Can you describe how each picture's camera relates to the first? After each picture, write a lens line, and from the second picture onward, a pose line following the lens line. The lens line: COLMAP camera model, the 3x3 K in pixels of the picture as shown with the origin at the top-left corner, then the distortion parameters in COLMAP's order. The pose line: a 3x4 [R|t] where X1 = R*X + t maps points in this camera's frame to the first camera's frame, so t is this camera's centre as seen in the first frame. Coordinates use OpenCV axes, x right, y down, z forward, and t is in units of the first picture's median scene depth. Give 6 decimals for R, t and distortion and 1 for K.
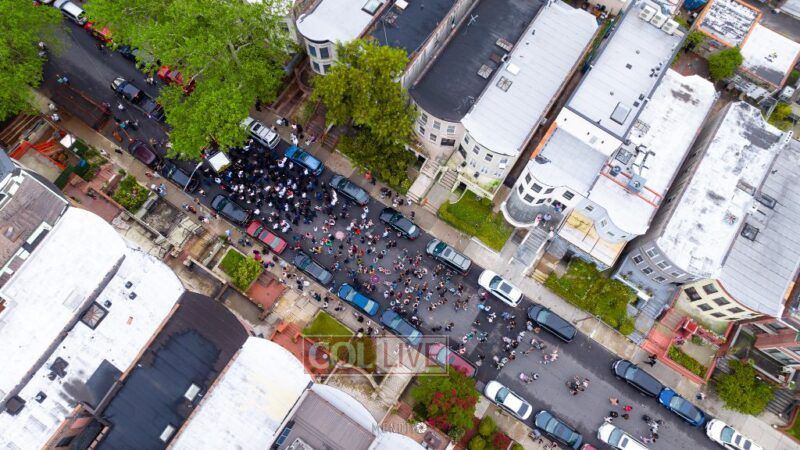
lens RADIAL K [[545.9, 0, 400.0], [0, 545.9, 225.0], [0, 0, 1]] dist [-0.002835, 0.000362]
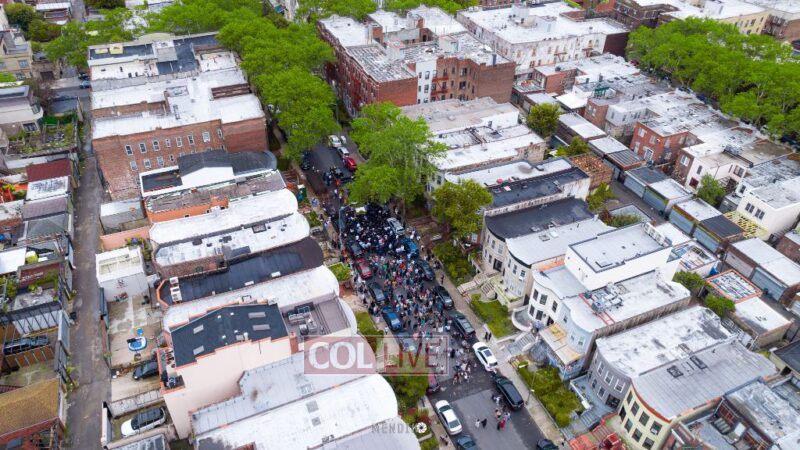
lens RADIAL K [[545.9, 0, 400.0], [0, 545.9, 225.0], [0, 0, 1]] dist [-0.002835, 0.000362]
pose [[0.843199, 0.340209, -0.416260, 0.485093], [-0.521283, 0.706725, -0.478334, 0.676387], [0.131448, 0.620320, 0.773256, -0.269201]]
